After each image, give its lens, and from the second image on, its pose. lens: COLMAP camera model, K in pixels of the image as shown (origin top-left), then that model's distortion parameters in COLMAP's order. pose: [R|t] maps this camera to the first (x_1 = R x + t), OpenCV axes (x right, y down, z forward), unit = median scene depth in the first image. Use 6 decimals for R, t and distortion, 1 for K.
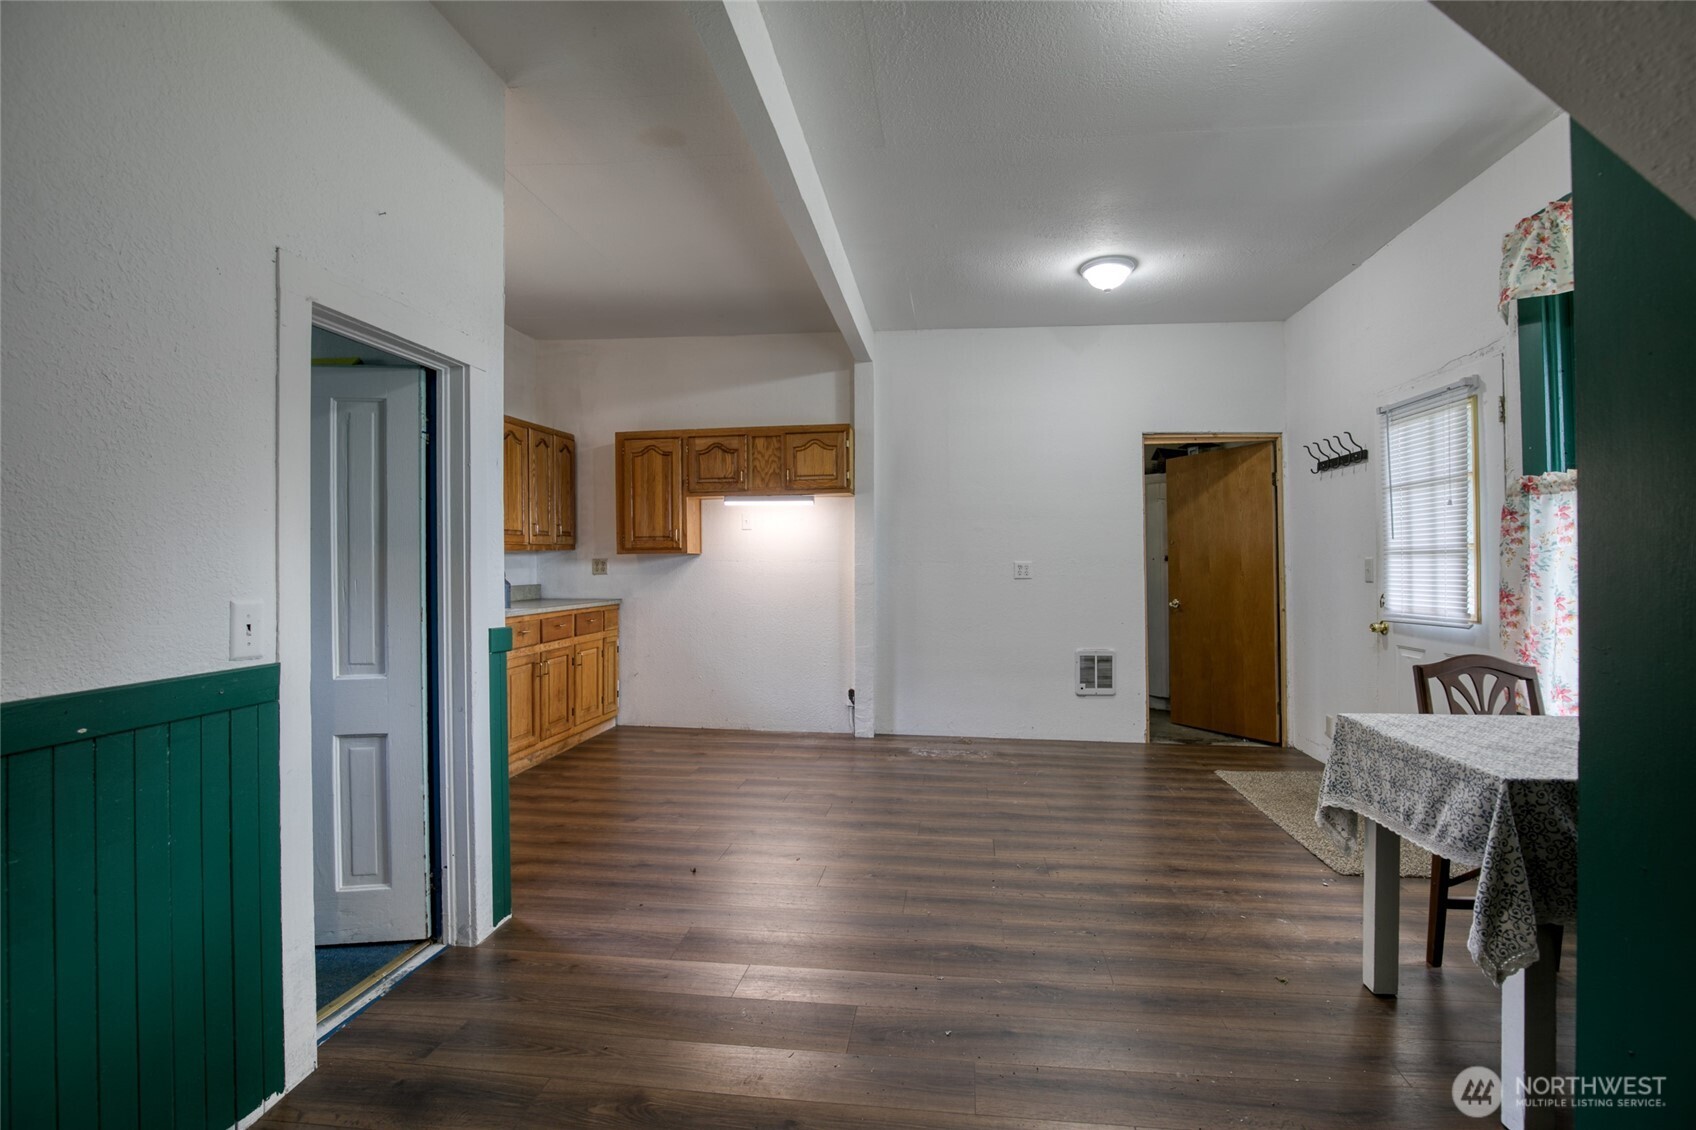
lens RADIAL K [[800.6, 0, 878.1], [0, 800.6, 563.0], [0, 0, 1]] dist [-0.029861, 0.000730]
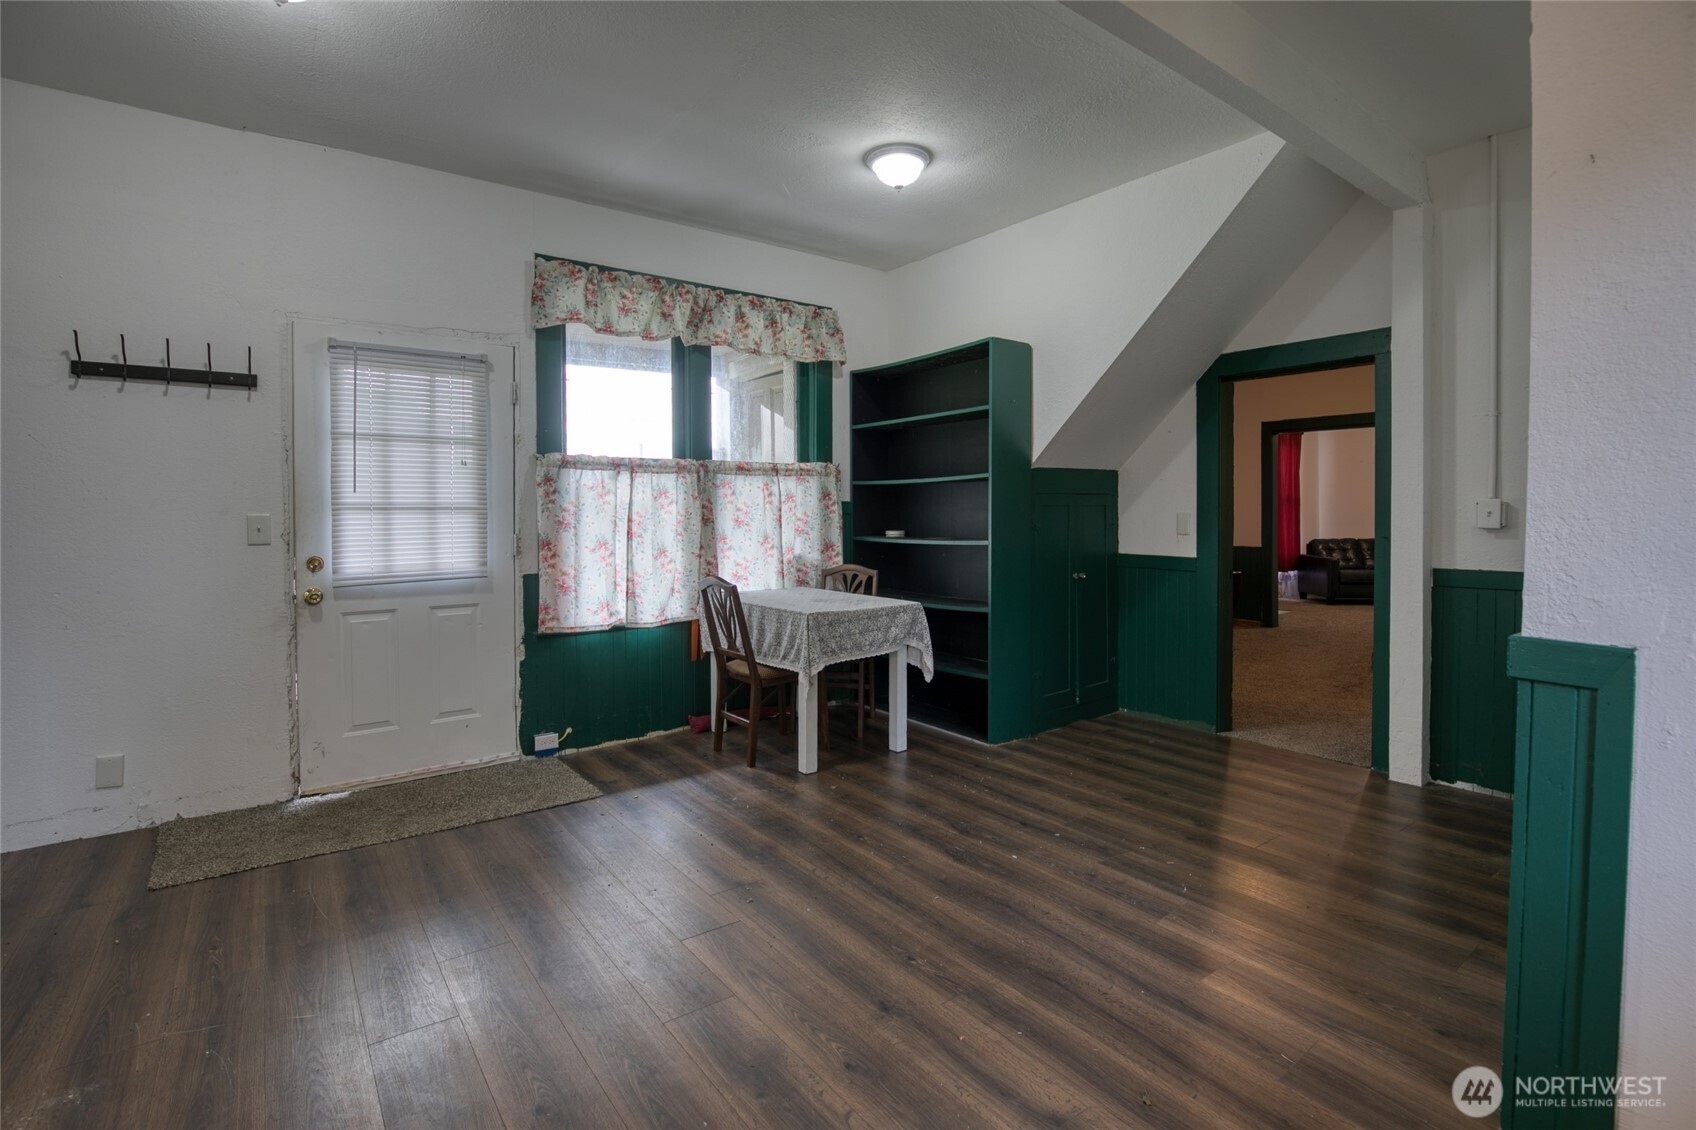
lens RADIAL K [[776.9, 0, 836.1], [0, 776.9, 519.0], [0, 0, 1]] dist [-0.027081, 0.000112]
pose [[-0.680818, -0.001163, 0.732452, -0.291369], [0.002161, 0.999991, 0.003597, -0.002134], [-0.732450, 0.004032, -0.680809, 0.982125]]
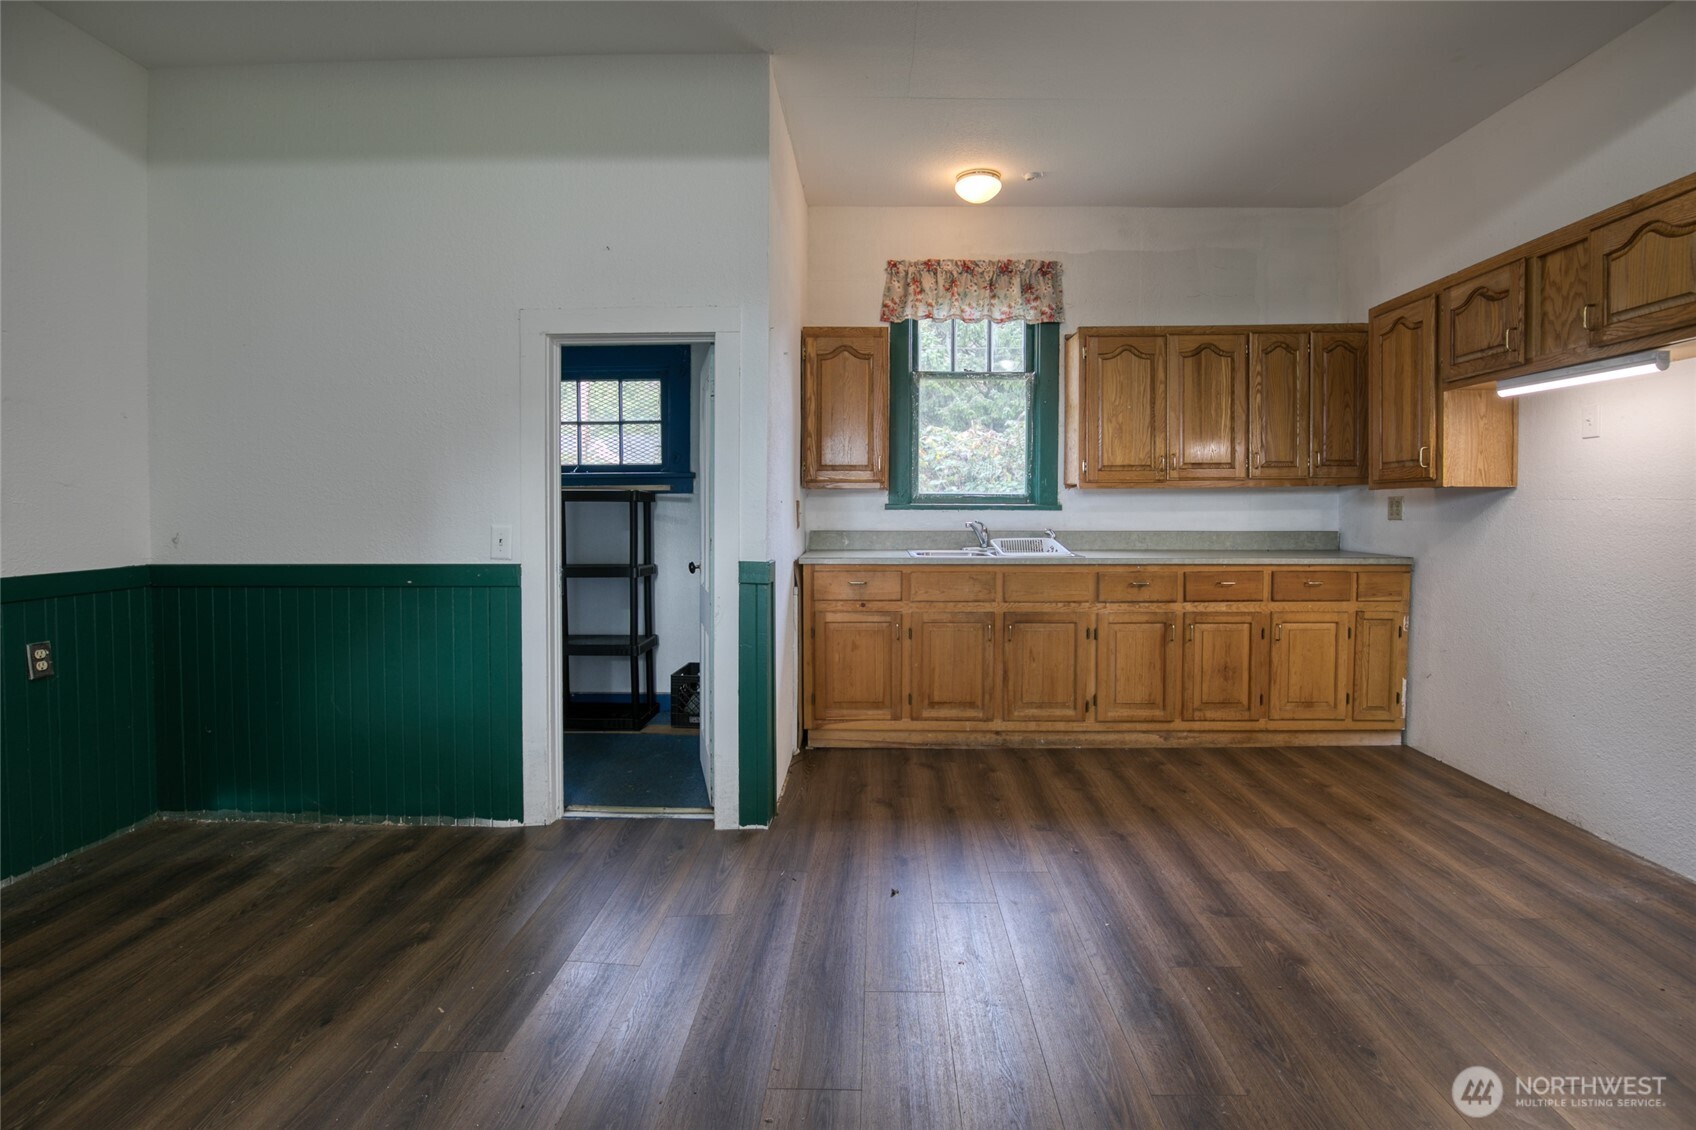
lens RADIAL K [[801.4, 0, 847.5], [0, 801.4, 524.0], [0, 0, 1]] dist [-0.026605, 0.000631]
pose [[0.071759, 0.026189, -0.997078, 0.357716], [0.000966, 0.999653, 0.026327, -0.000278], [0.997422, -0.002852, 0.071708, 0.587970]]
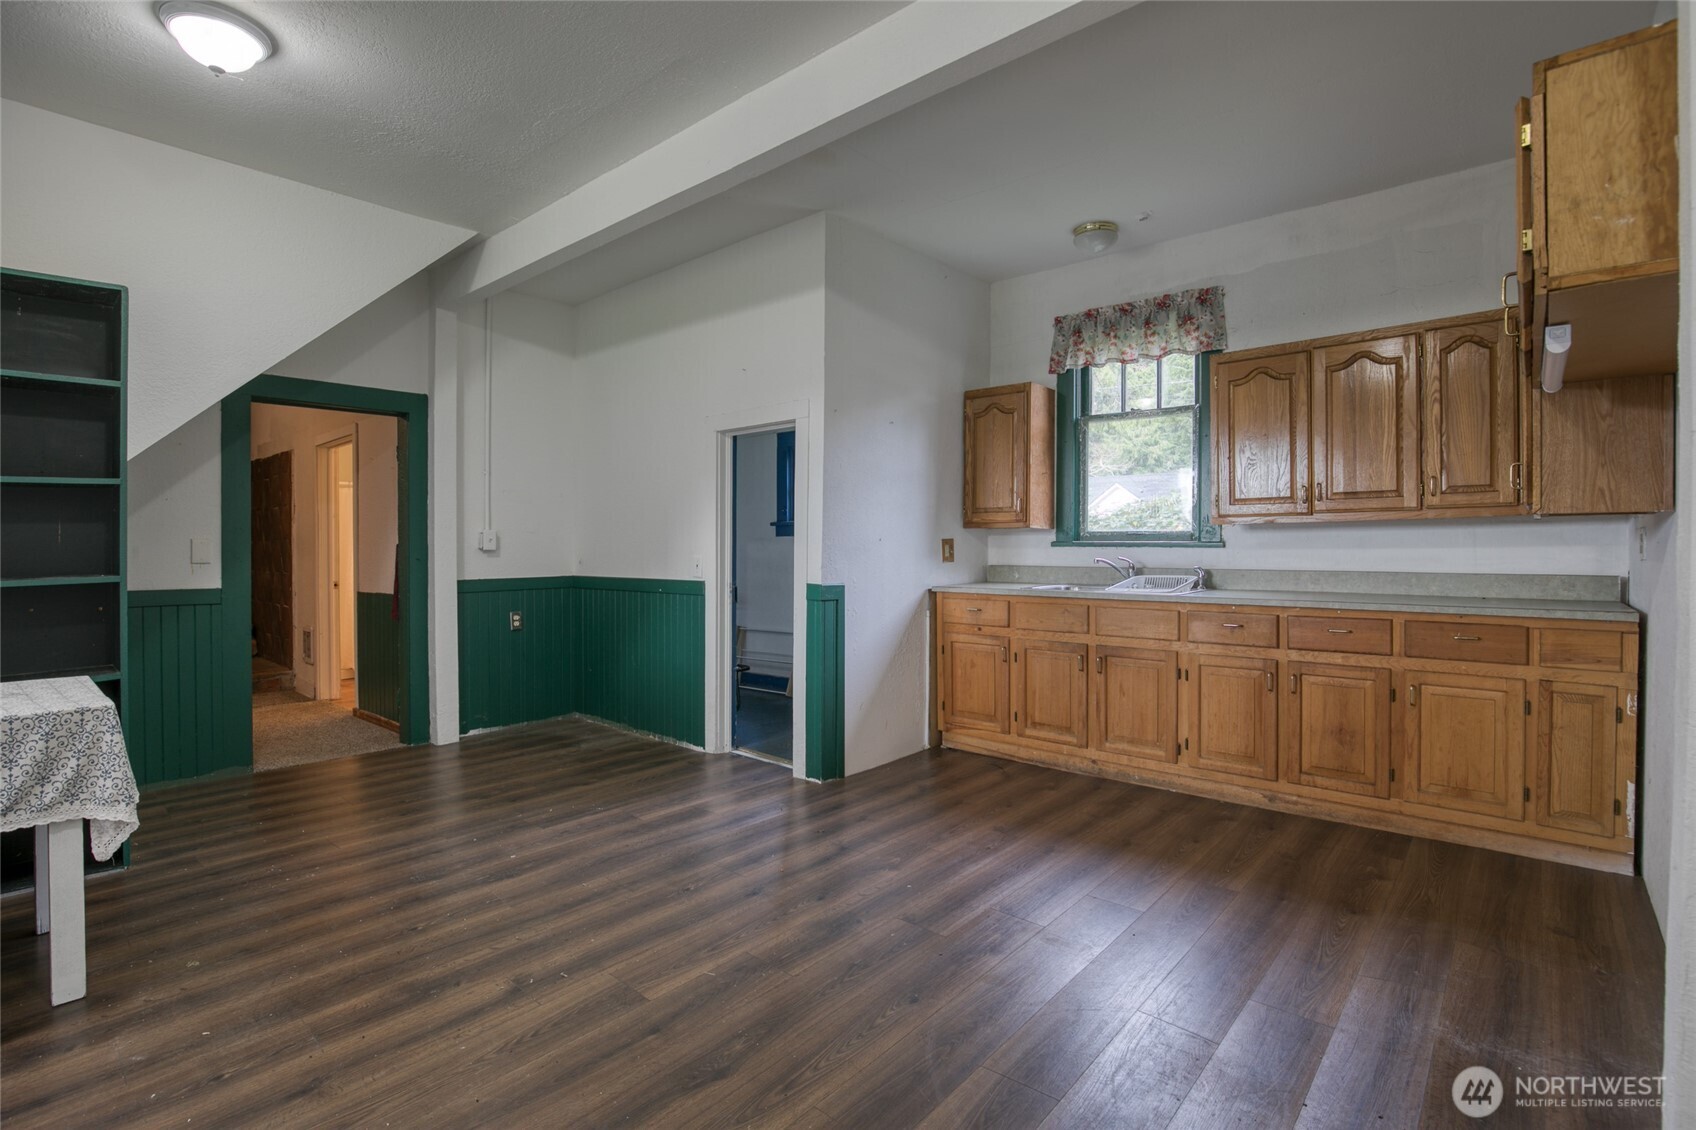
lens RADIAL K [[782.5, 0, 832.5], [0, 782.5, 545.8], [0, 0, 1]] dist [-0.027290, 0.000261]
pose [[-0.593925, 0.003631, -0.804512, 0.387775], [0.004055, 0.999991, 0.001519, 0.003909], [0.804510, -0.002360, -0.593934, 1.067974]]
